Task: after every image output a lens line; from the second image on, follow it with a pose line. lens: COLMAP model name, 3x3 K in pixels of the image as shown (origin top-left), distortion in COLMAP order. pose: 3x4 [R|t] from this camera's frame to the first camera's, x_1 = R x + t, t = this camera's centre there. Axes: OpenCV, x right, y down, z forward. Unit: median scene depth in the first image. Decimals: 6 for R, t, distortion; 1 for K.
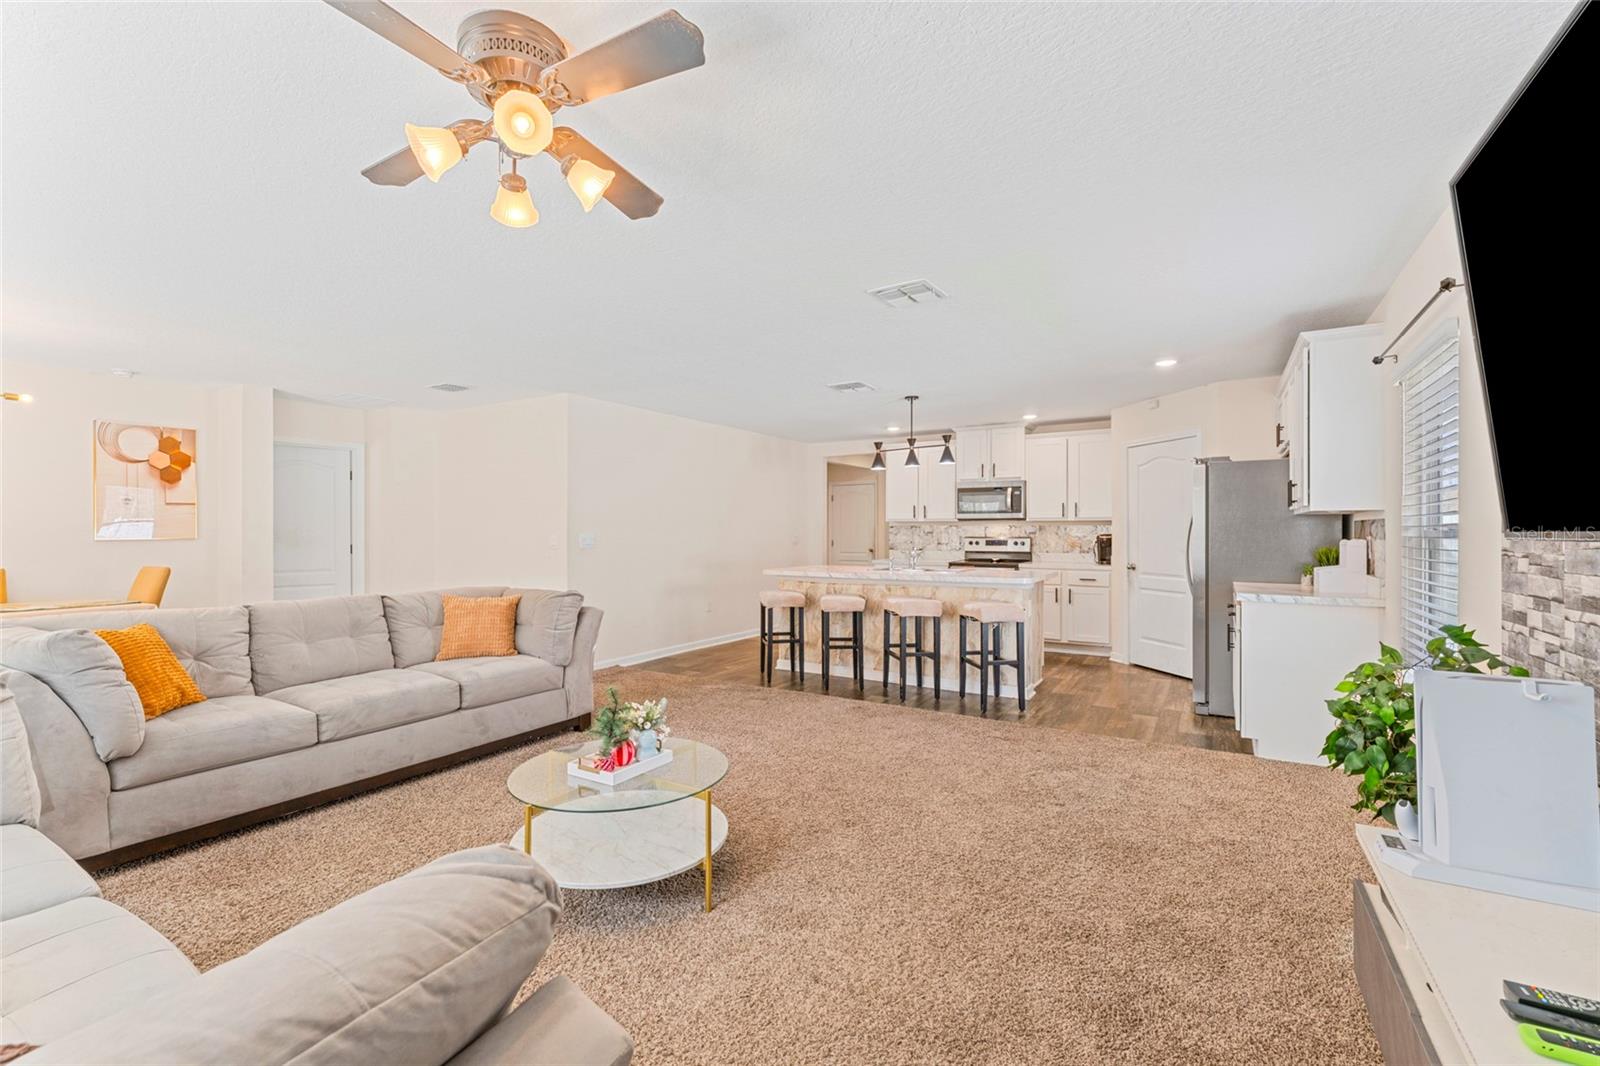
lens RADIAL K [[693.0, 0, 803.6], [0, 693.0, 532.2], [0, 0, 1]] dist [-0.001032, -0.000372]
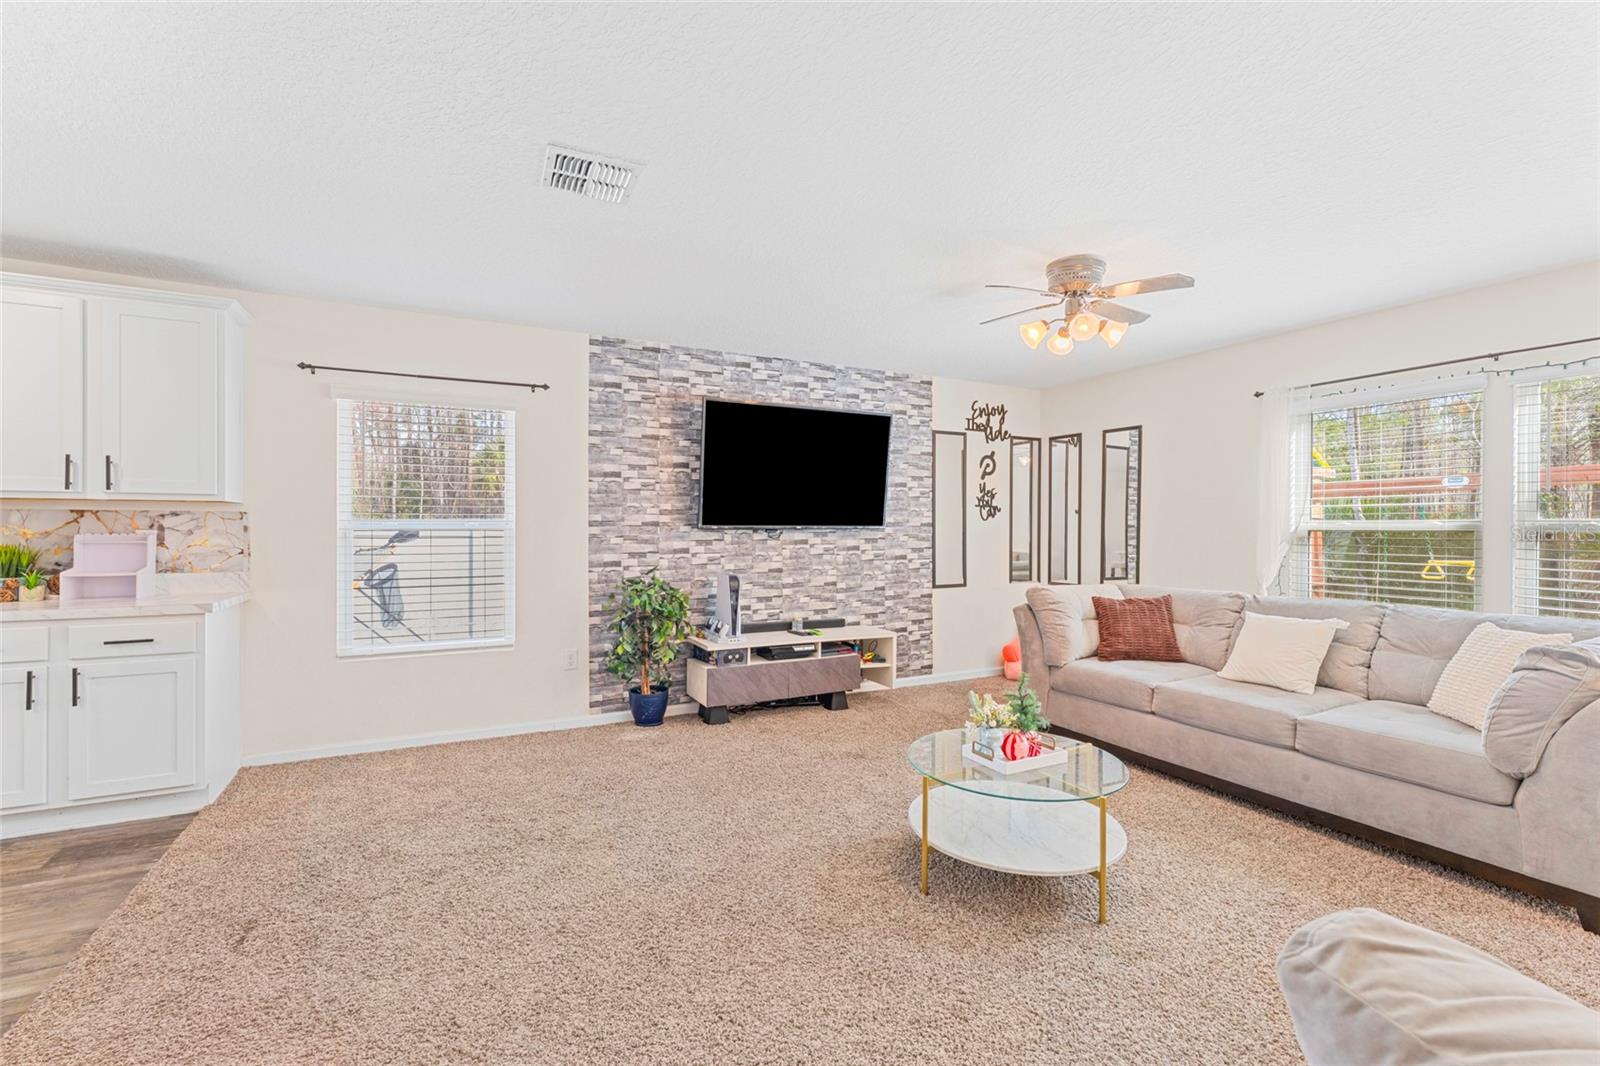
lens RADIAL K [[693.0, 0, 802.7], [0, 693.0, 528.5], [0, 0, 1]] dist [-0.001032, -0.000372]
pose [[-0.849882, -0.003891, 0.526958, -0.184185], [-0.002721, 0.999992, 0.002995, -0.000204], [-0.526966, 0.001112, -0.849886, 0.690571]]
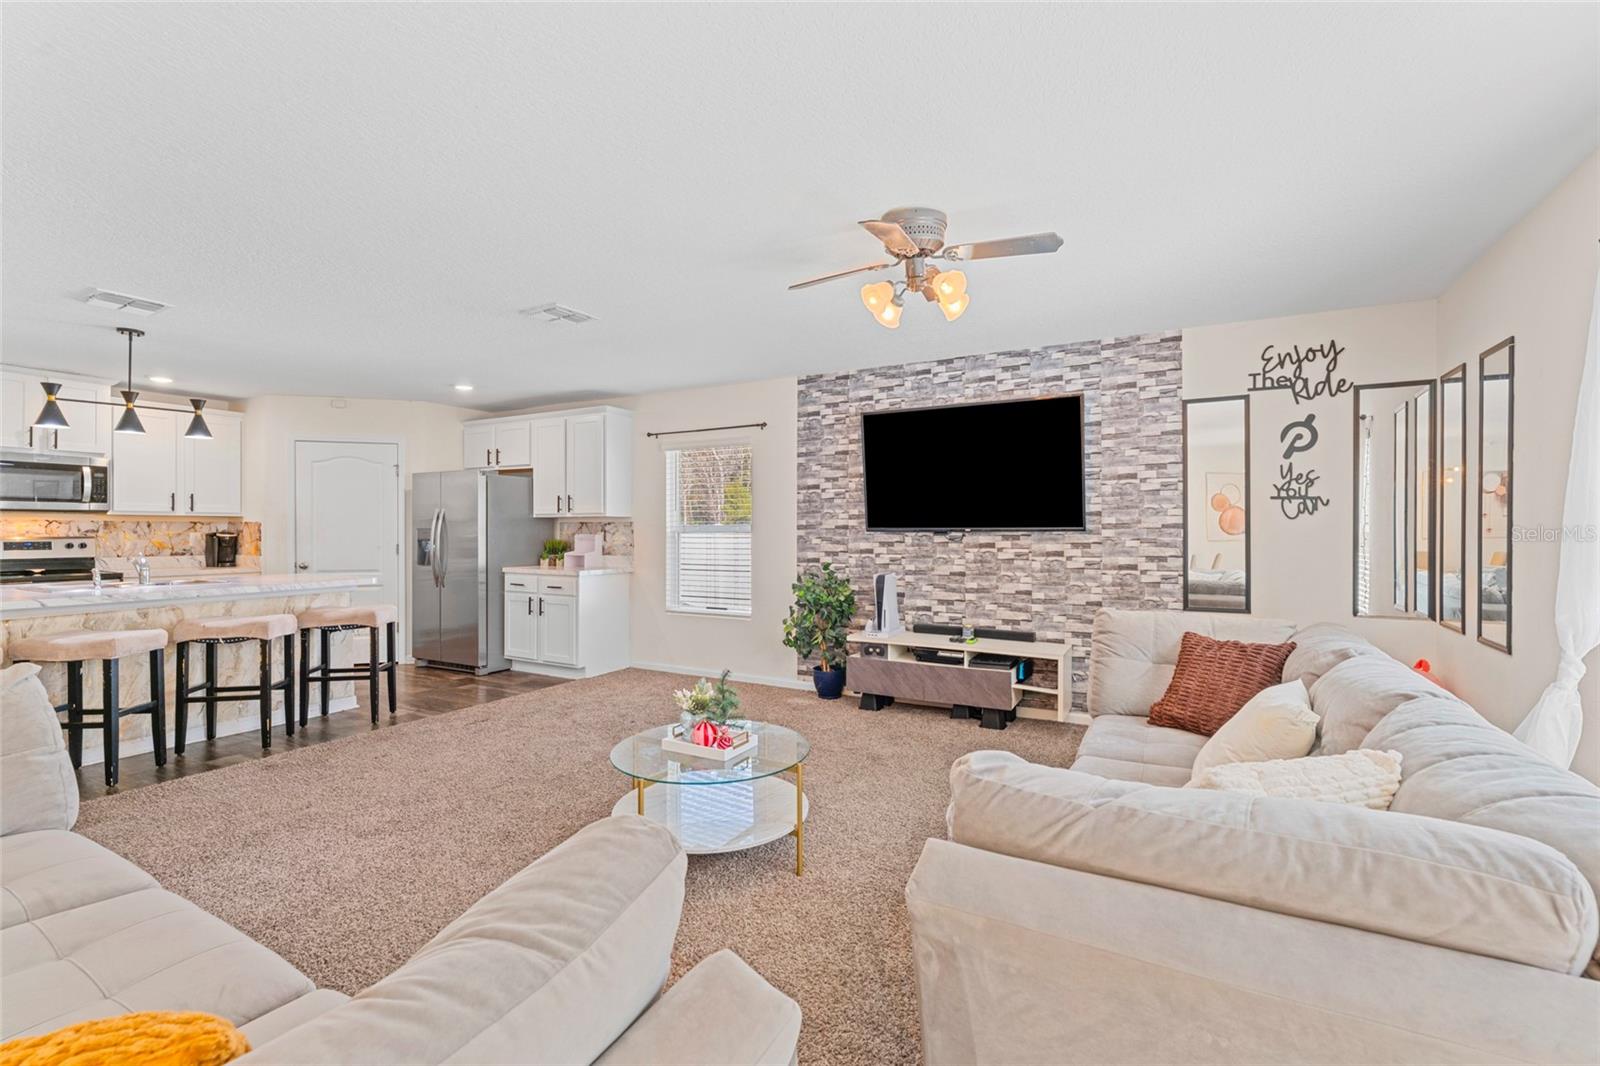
lens RADIAL K [[693.0, 0, 812.0], [0, 693.0, 529.1], [0, 0, 1]] dist [-0.001032, -0.000372]
pose [[-0.048220, 0.000193, 0.998837, -0.459542], [0.000956, 1.000000, -0.000147, -0.000122], [-0.998836, 0.000948, -0.048221, 0.303369]]
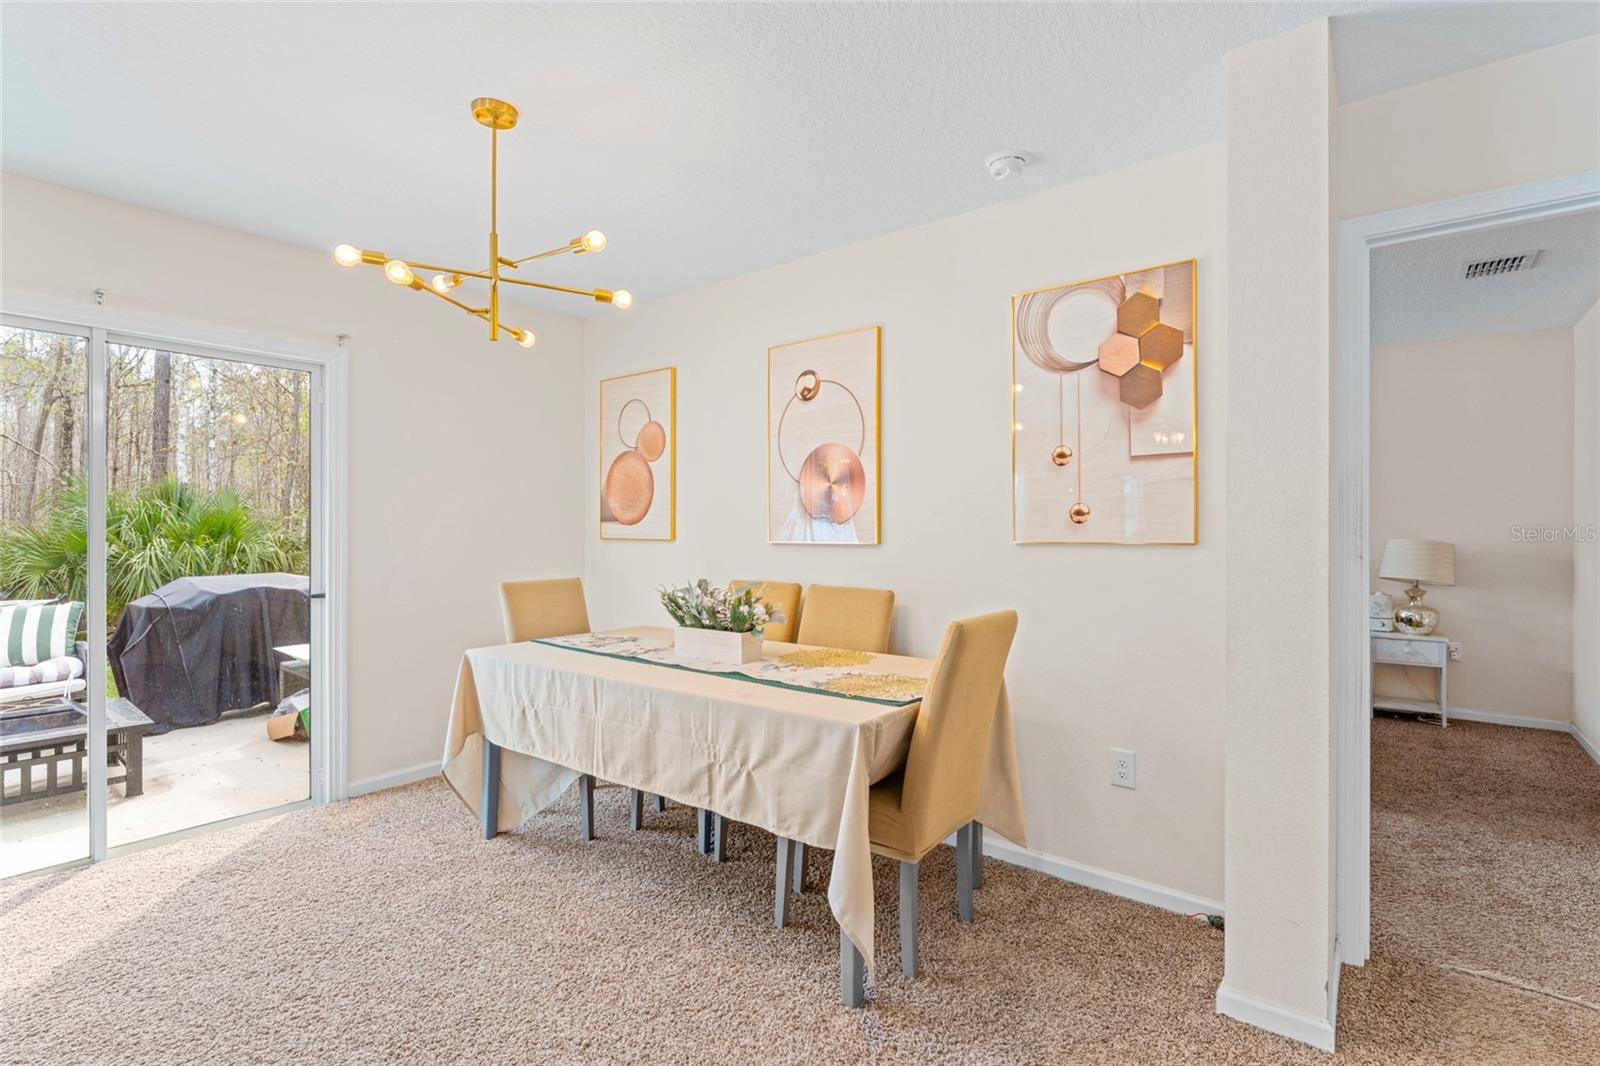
lens RADIAL K [[737.2, 0, 805.3], [0, 737.2, 531.9], [0, 0, 1]] dist [0.003731, 0.000475]
pose [[-0.113887, 0.006675, -0.993471, -0.346506], [-0.002410, 0.999973, 0.006995, 0.000022], [0.993491, 0.003191, -0.113867, 0.642315]]
